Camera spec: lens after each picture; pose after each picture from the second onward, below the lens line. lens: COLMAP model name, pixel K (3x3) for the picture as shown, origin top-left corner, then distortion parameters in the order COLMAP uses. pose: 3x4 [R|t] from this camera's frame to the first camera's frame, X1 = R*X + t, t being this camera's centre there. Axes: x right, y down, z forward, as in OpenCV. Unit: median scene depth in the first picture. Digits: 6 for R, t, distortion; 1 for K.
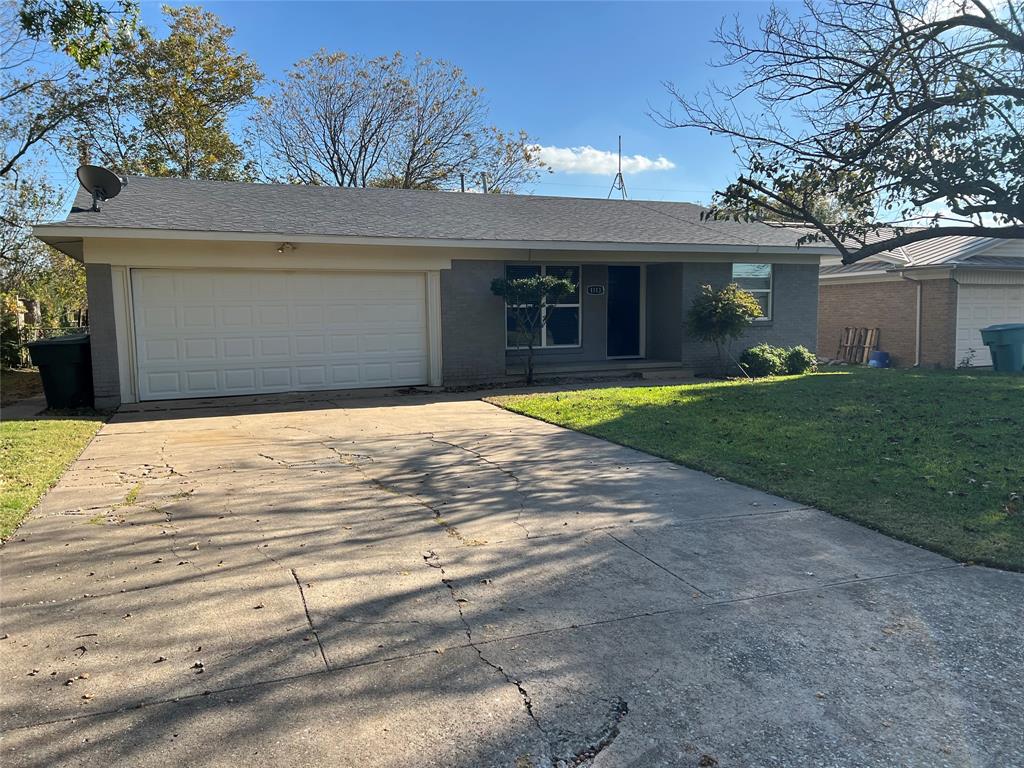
lens RADIAL K [[769.0, 0, 517.5], [0, 769.0, 389.4], [0, 0, 1]] dist [0.083887, -0.092653]
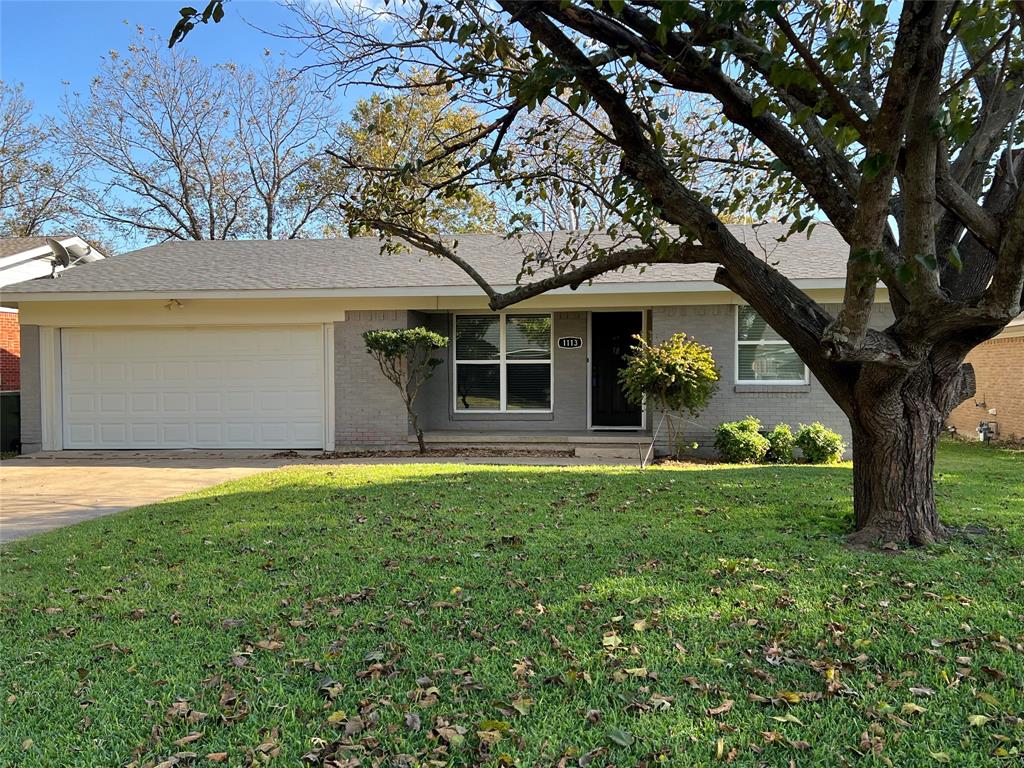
lens RADIAL K [[878.9, 0, 512.0], [0, 878.9, 384.0], [0, 0, 1]] dist [-0.001719, -0.000774]
pose [[0.872129, 0.015087, -0.489043, 0.582764], [-0.055631, 0.996100, -0.068480, -0.023744], [0.486103, 0.086929, 0.869567, 0.209558]]
